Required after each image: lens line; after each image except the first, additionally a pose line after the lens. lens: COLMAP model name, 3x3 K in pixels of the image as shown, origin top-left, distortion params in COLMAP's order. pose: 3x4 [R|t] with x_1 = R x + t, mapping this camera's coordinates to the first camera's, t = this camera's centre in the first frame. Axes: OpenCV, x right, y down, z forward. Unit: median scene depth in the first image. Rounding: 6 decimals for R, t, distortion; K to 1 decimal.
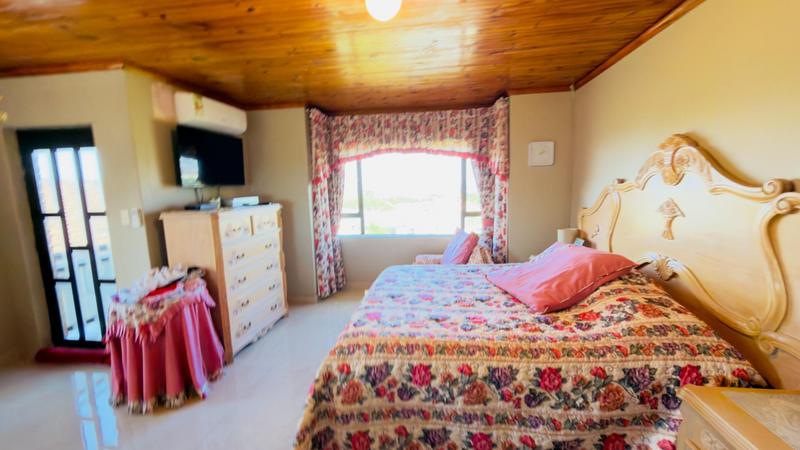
lens RADIAL K [[319.2, 0, 401.7], [0, 319.2, 224.5], [0, 0, 1]] dist [-0.000451, -0.000114]
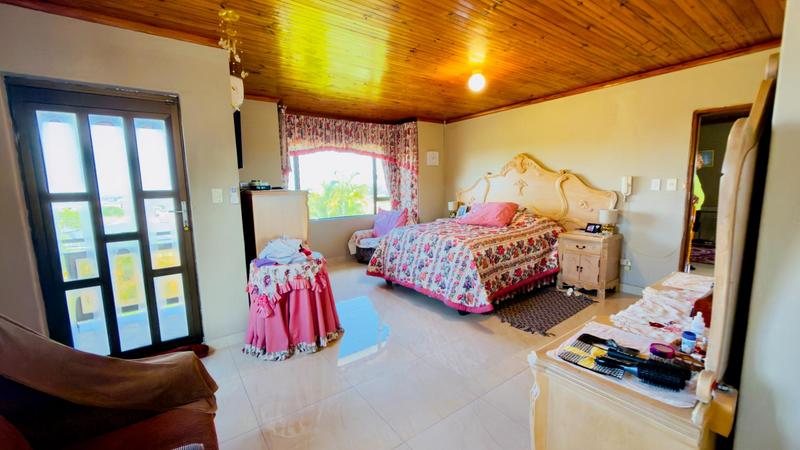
lens RADIAL K [[319.2, 0, 401.7], [0, 319.2, 224.5], [0, 0, 1]] dist [-0.000451, -0.000114]
pose [[0.717104, -0.080084, 0.692350, -0.927613], [0.093173, 0.995475, 0.018643, 0.081264], [-0.690710, 0.051139, 0.721321, -0.080066]]
